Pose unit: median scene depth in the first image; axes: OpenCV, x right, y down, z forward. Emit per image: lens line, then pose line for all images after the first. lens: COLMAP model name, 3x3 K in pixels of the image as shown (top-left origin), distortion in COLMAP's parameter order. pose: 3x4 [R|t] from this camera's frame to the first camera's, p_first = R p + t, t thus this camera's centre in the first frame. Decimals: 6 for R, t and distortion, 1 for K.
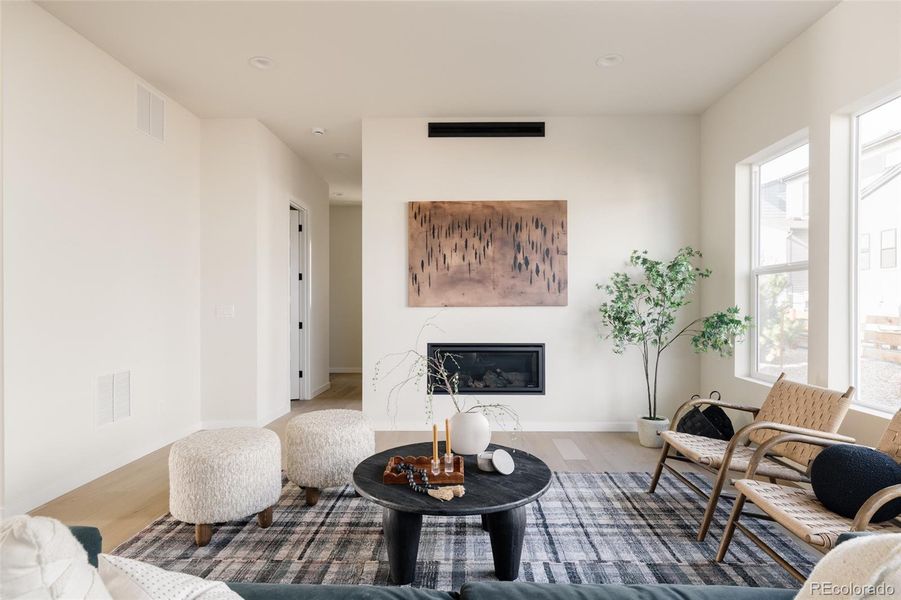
lens RADIAL K [[510.9, 0, 456.5], [0, 510.9, 303.0], [0, 0, 1]] dist [-0.000653, -0.000310]
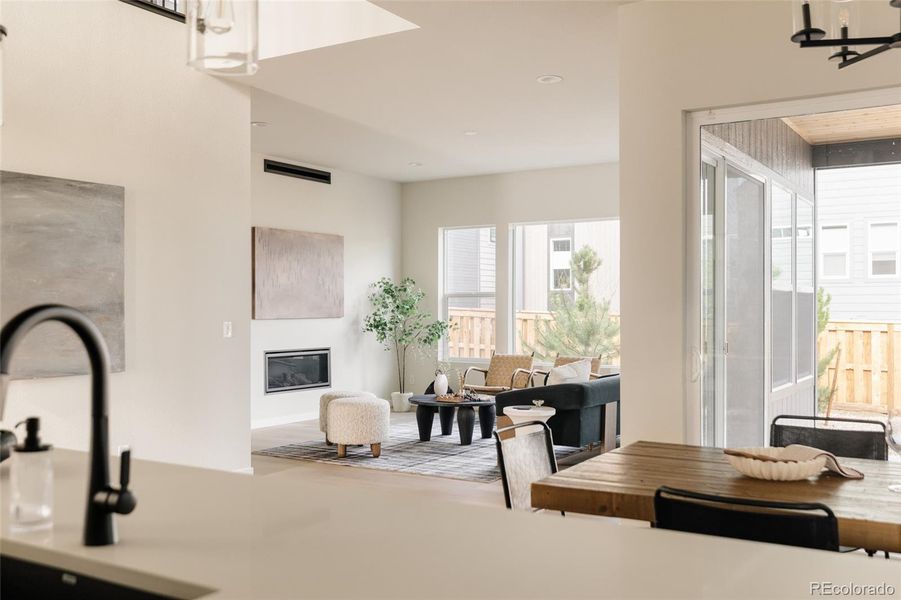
lens RADIAL K [[862.5, 0, 450.5], [0, 862.5, 300.0], [0, 0, 1]] dist [0.019222, 0.007388]
pose [[0.513635, 0.009533, 0.857956, -1.520831], [0.000755, 0.999933, -0.011563, -0.013599], [-0.858008, 0.006587, 0.513593, -0.357410]]
